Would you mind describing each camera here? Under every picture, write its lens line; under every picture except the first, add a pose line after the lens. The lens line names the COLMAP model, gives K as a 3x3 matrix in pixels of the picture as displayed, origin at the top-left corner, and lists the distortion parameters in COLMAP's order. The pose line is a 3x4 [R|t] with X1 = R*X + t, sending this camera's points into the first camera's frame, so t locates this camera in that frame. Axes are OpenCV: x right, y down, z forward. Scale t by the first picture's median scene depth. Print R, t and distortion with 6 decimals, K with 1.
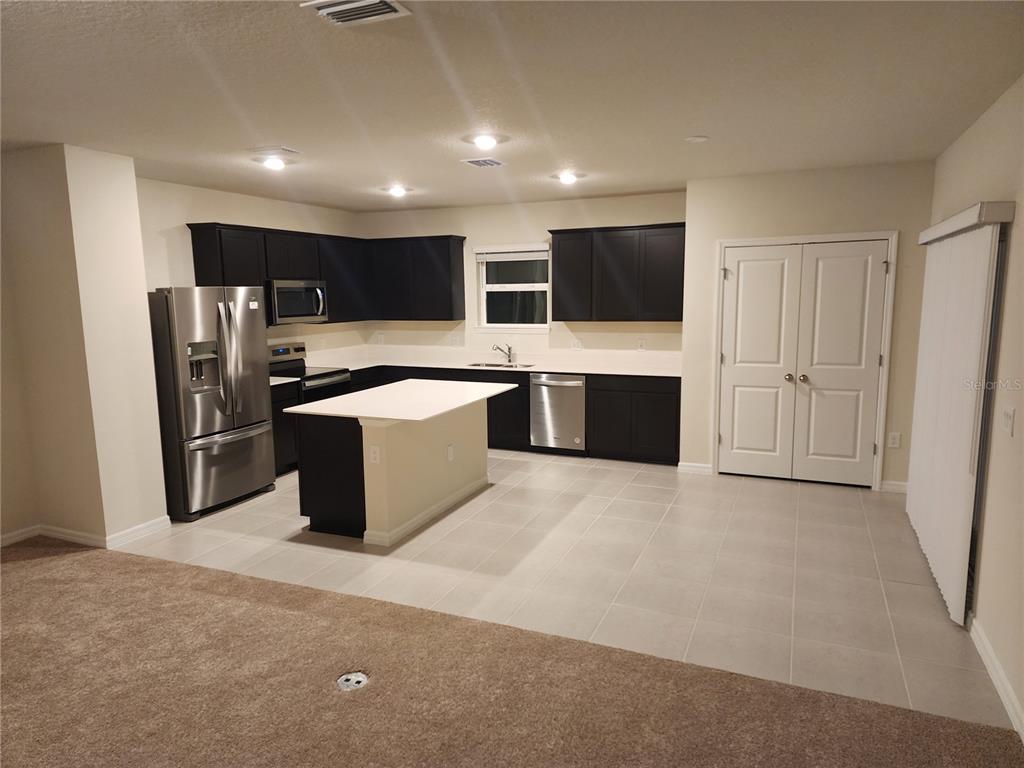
lens RADIAL K [[678.7, 0, 512.0], [0, 678.7, 384.0], [0, 0, 1]] dist [0.077341, -0.062719]
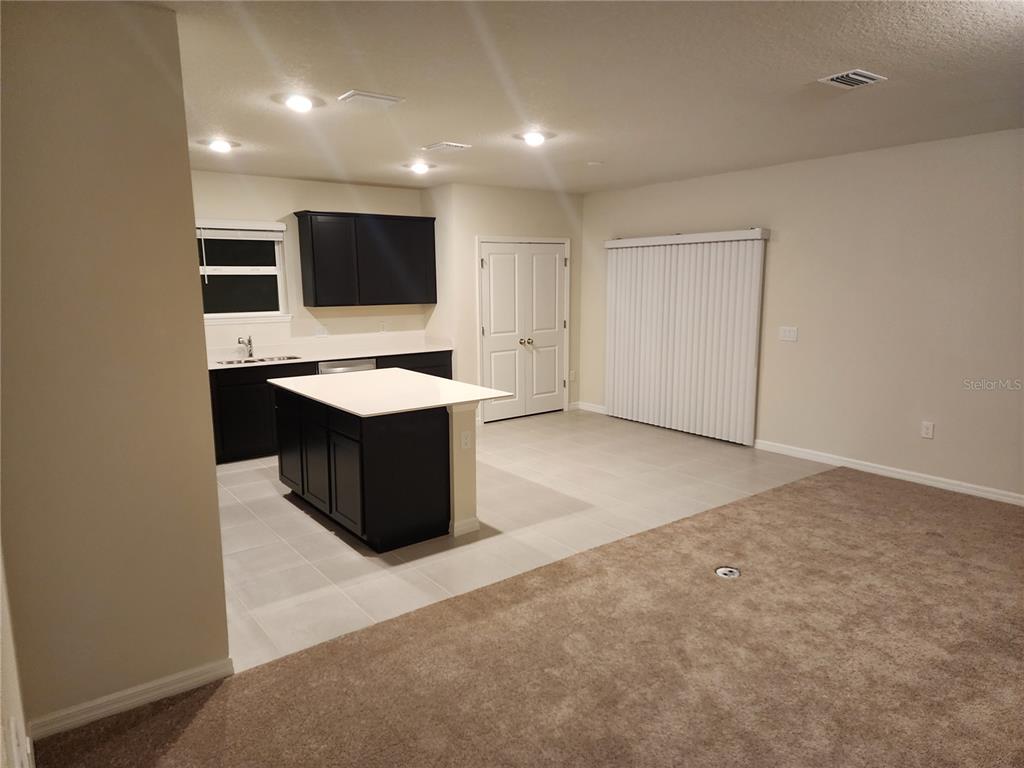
lens RADIAL K [[678.7, 0, 512.0], [0, 678.7, 384.0], [0, 0, 1]] dist [0.077341, -0.062719]
pose [[0.480478, -0.128398, 0.867557, -0.786215], [0.118818, 0.989634, 0.080660, -0.036946], [-0.868921, 0.064326, 0.490753, 0.361949]]
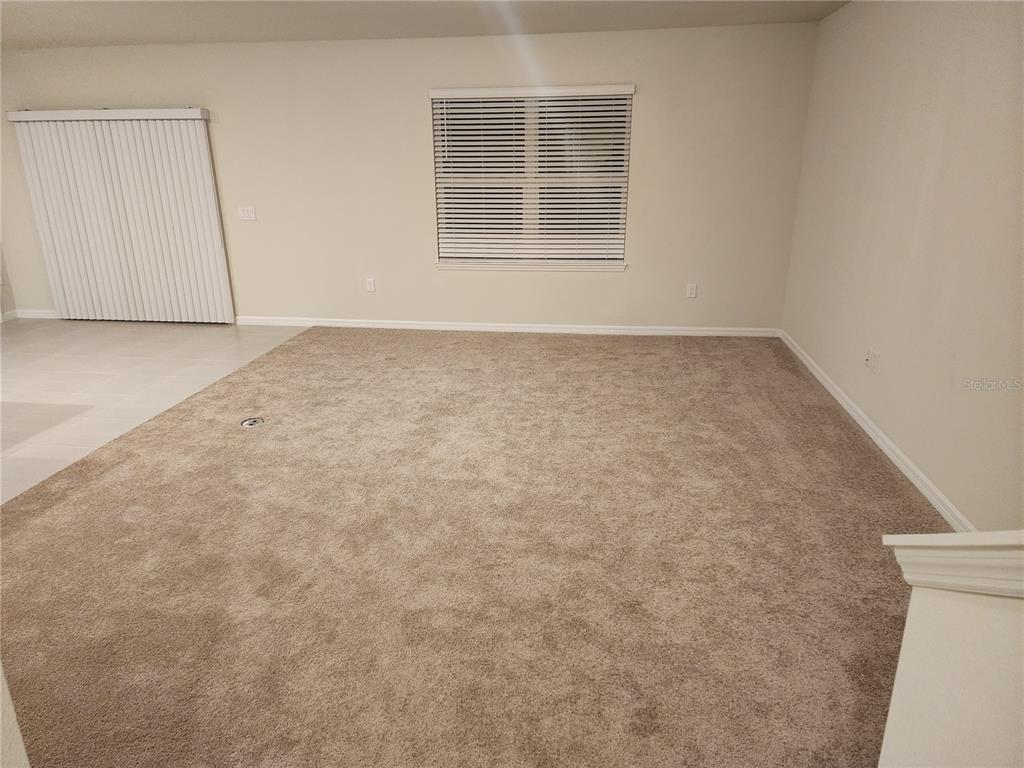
lens RADIAL K [[678.7, 0, 512.0], [0, 678.7, 384.0], [0, 0, 1]] dist [0.077341, -0.062719]
pose [[-0.277699, -0.289545, 0.915995, -0.909733], [0.142351, 0.930569, 0.337308, -0.036968], [-0.950063, 0.224063, -0.217201, 0.399591]]
